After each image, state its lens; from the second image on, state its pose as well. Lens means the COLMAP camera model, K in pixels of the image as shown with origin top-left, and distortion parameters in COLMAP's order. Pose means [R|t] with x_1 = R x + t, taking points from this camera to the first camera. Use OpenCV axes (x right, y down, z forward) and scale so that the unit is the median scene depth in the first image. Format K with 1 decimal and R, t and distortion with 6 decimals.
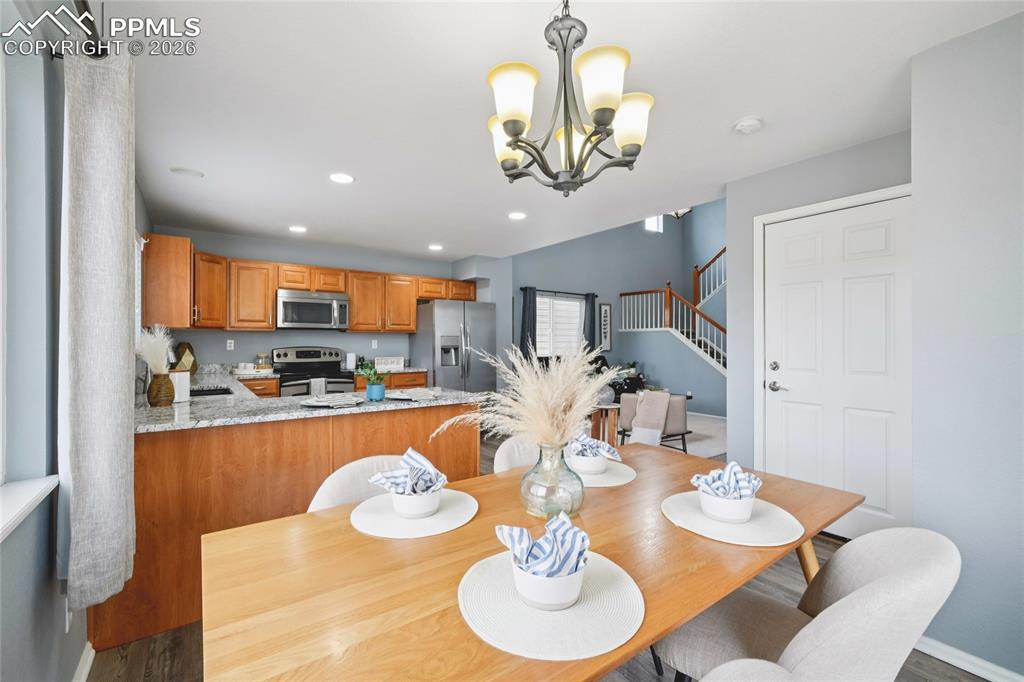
lens RADIAL K [[434.0, 0, 512.8], [0, 434.0, 341.1], [0, 0, 1]] dist [-0.005562, 0.002887]
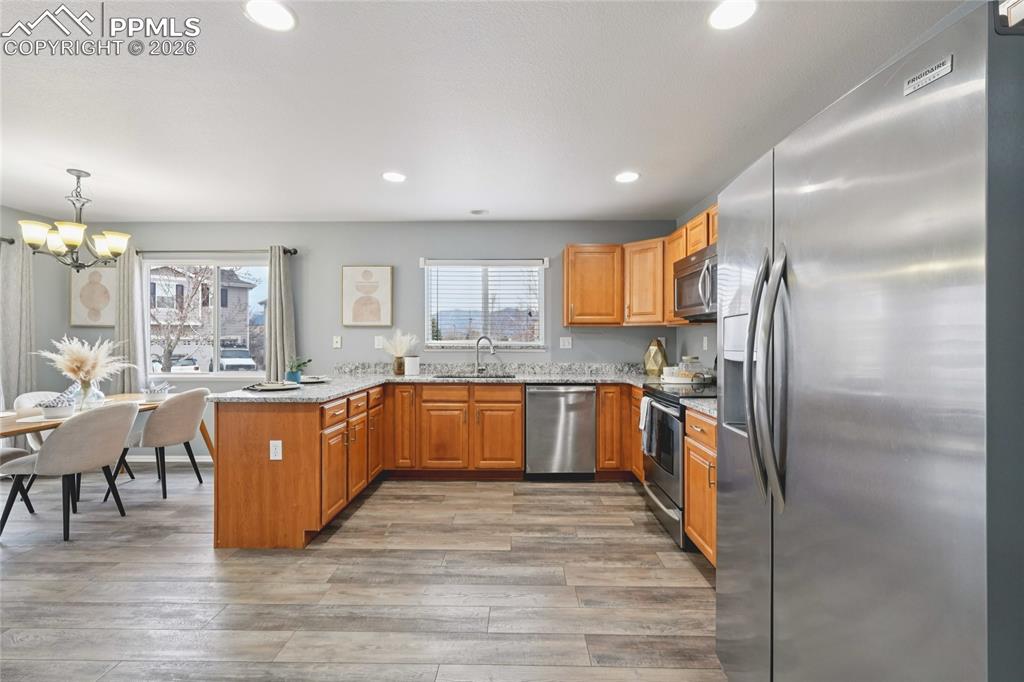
lens RADIAL K [[434.0, 0, 512.8], [0, 434.0, 339.5], [0, 0, 1]] dist [-0.005562, 0.002887]
pose [[-0.601572, -0.001540, -0.798817, 0.144197], [0.000088, 0.999998, -0.001994, 0.003310], [0.798819, -0.001270, -0.601570, 1.069957]]
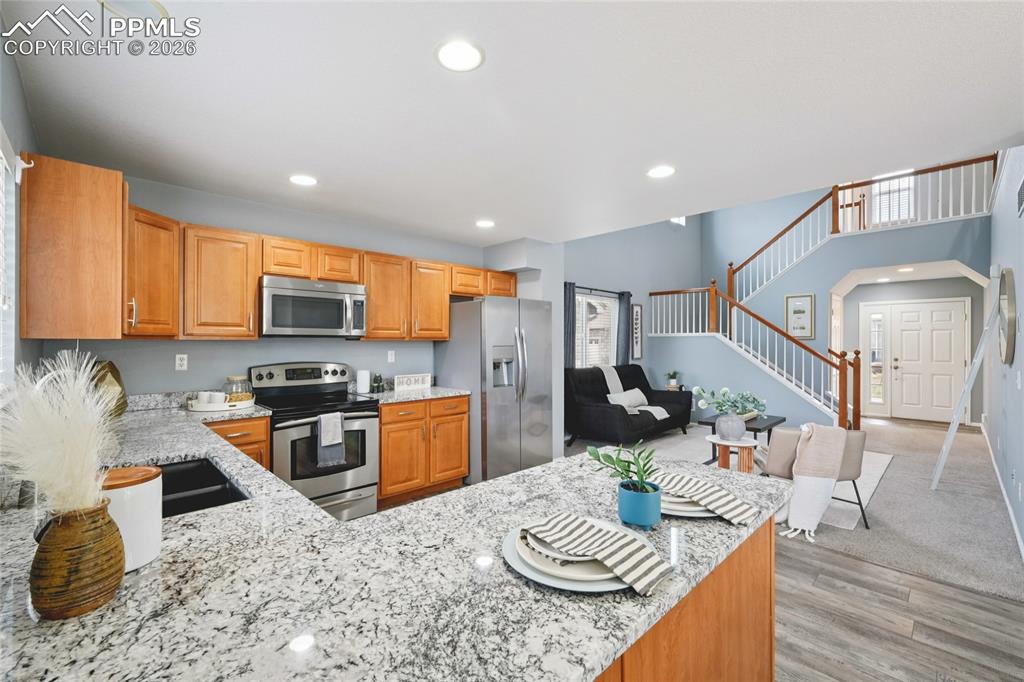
lens RADIAL K [[434.0, 0, 511.9], [0, 434.0, 340.6], [0, 0, 1]] dist [-0.005562, 0.002887]
pose [[0.990461, 0.001571, 0.137787, -0.236545], [-0.001640, 0.999999, 0.000390, -0.021423], [-0.137787, -0.000612, 0.990462, 0.279393]]
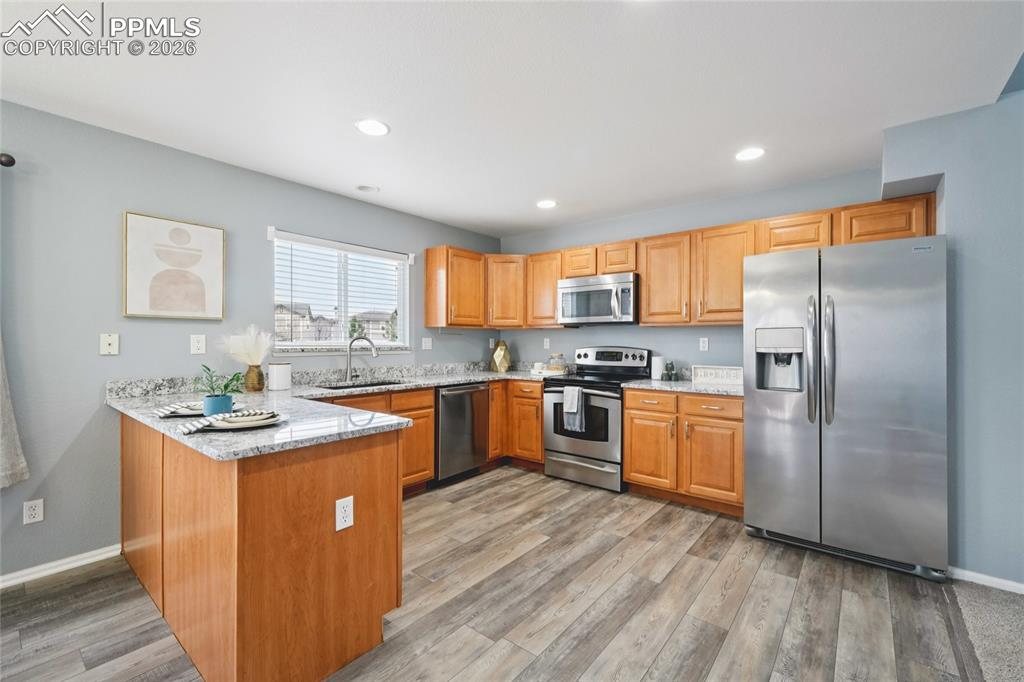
lens RADIAL K [[434.0, 0, 513.9], [0, 434.0, 341.4], [0, 0, 1]] dist [-0.005562, 0.002887]
pose [[0.256032, 0.001196, -0.966668, 0.245667], [-0.000519, 0.999999, 0.001099, 0.002809], [0.966668, 0.000220, 0.256032, 0.611252]]
